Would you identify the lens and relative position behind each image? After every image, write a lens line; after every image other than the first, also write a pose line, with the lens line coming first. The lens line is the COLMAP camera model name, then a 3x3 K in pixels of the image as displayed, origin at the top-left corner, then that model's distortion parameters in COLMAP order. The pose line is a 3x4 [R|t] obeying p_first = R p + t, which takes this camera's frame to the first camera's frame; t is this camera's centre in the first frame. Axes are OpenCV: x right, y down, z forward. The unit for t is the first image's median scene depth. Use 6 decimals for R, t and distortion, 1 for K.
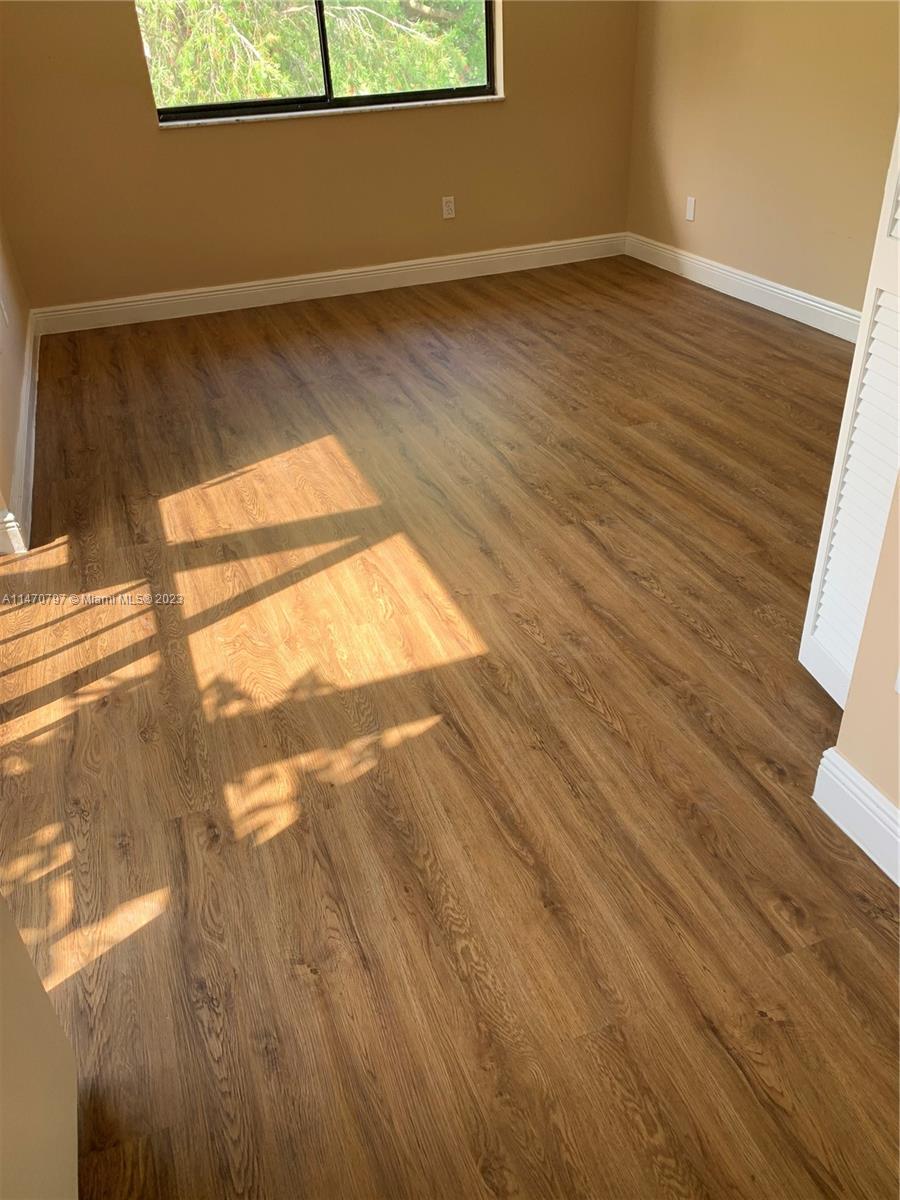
lens RADIAL K [[916.6, 0, 450.0], [0, 916.6, 600.0], [0, 0, 1]] dist [0.180807, -0.447498]
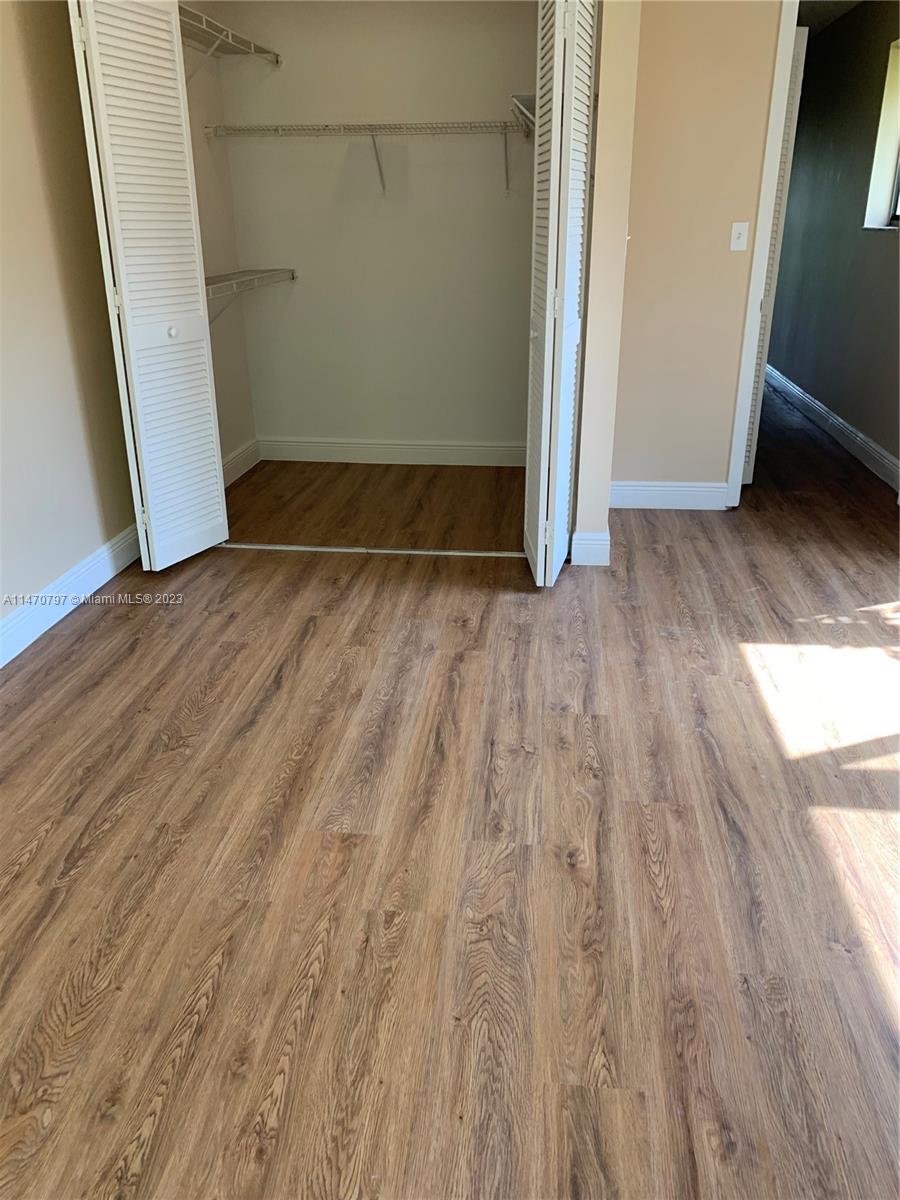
lens RADIAL K [[916.6, 0, 450.0], [0, 916.6, 600.0], [0, 0, 1]] dist [0.180807, -0.447498]
pose [[-0.894676, -0.130734, 0.427157, -0.127294], [0.271451, 0.600321, 0.752283, -0.937618], [-0.354780, 0.789001, -0.501605, 1.487712]]
